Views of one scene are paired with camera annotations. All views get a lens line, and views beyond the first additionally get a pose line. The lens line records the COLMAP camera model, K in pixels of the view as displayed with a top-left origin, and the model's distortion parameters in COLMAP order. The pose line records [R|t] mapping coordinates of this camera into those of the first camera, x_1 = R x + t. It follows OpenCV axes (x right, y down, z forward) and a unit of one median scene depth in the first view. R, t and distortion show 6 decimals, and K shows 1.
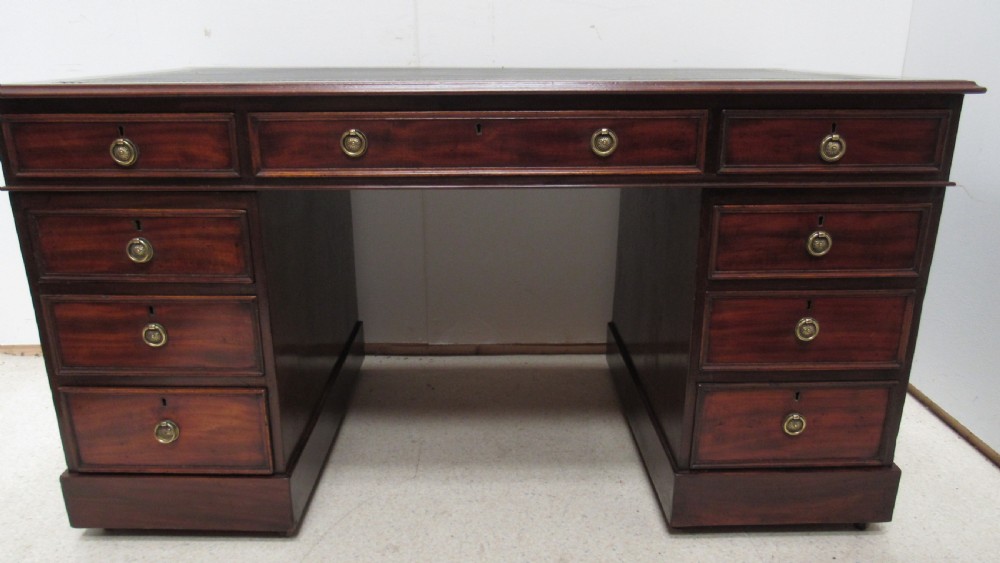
lens RADIAL K [[717.9, 0, 502.9], [0, 717.9, 284.4], [0, 0, 1]] dist [-0.029917, 0.009623]
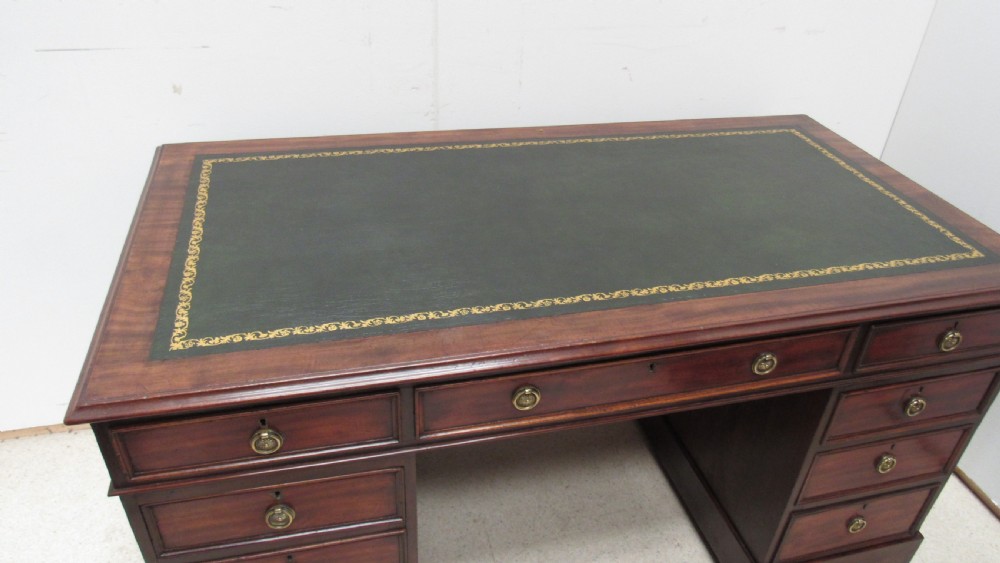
lens RADIAL K [[717.9, 0, 502.9], [0, 717.9, 284.3], [0, 0, 1]] dist [-0.029917, 0.009623]
pose [[0.971336, -0.090696, 0.219728, -0.392985], [0.026663, 0.960088, 0.278423, -0.549316], [-0.236210, -0.264584, 0.934987, 0.165366]]
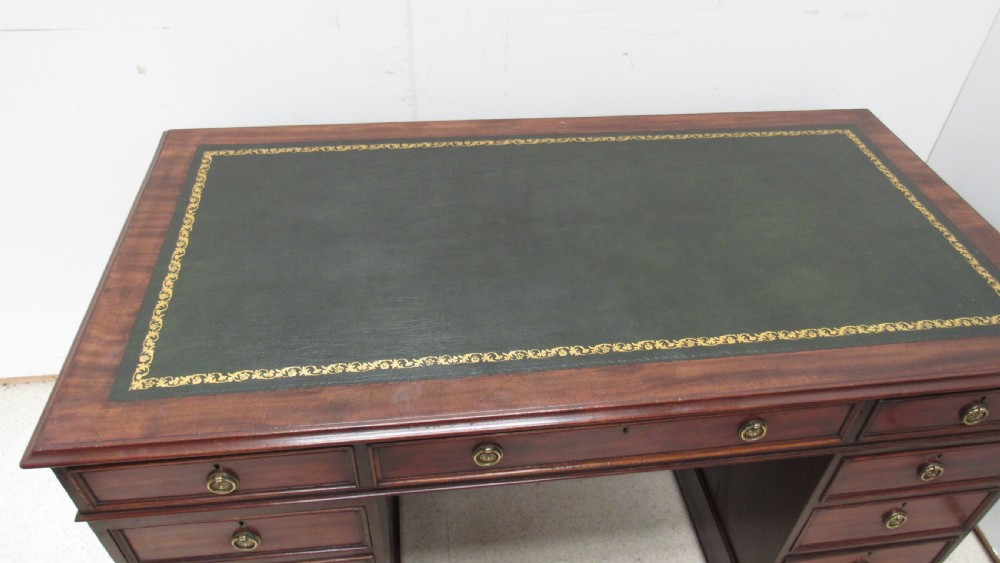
lens RADIAL K [[717.9, 0, 501.0], [0, 717.9, 282.5], [0, 0, 1]] dist [-0.029917, 0.009623]
pose [[0.993336, -0.049579, 0.104042, -0.251670], [0.004755, 0.919603, 0.392819, -0.687203], [-0.115153, -0.389707, 0.913711, 0.243677]]
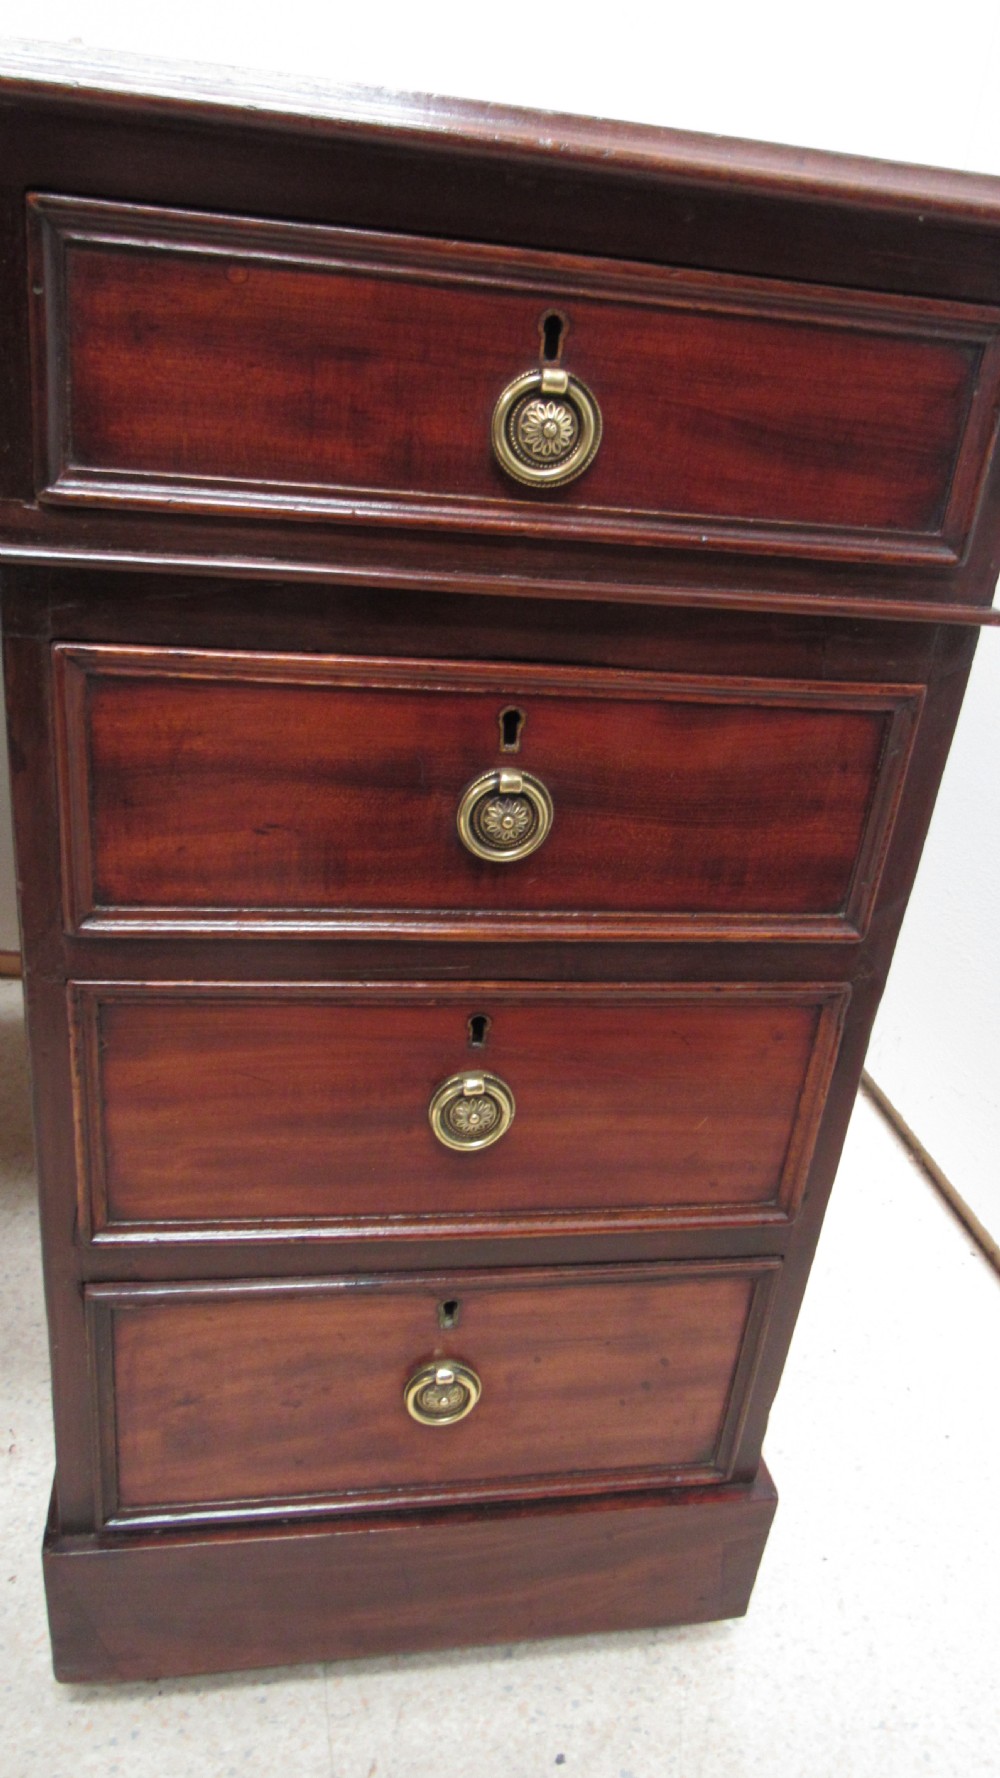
lens RADIAL K [[1276.4, 0, 515.7], [0, 1276.4, 883.4], [0, 0, 1]] dist [-0.029917, 0.009623]
pose [[0.981091, 0.028161, 0.191485, 0.349913], [-0.052415, 0.991046, 0.122805, -0.087227], [-0.186313, -0.130519, 0.973783, 0.533820]]
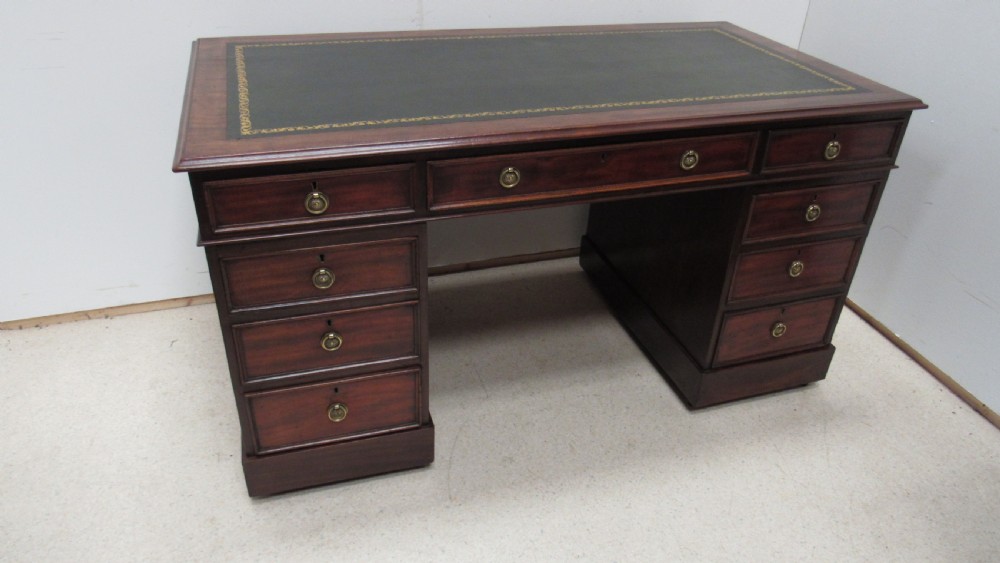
lens RADIAL K [[717.9, 0, 503.2], [0, 717.9, 284.9], [0, 0, 1]] dist [-0.029917, 0.009623]
pose [[0.955063, -0.126355, 0.268120, -0.523927], [0.055340, 0.964693, 0.257499, -0.309049], [-0.291190, -0.231090, 0.928335, -0.161455]]
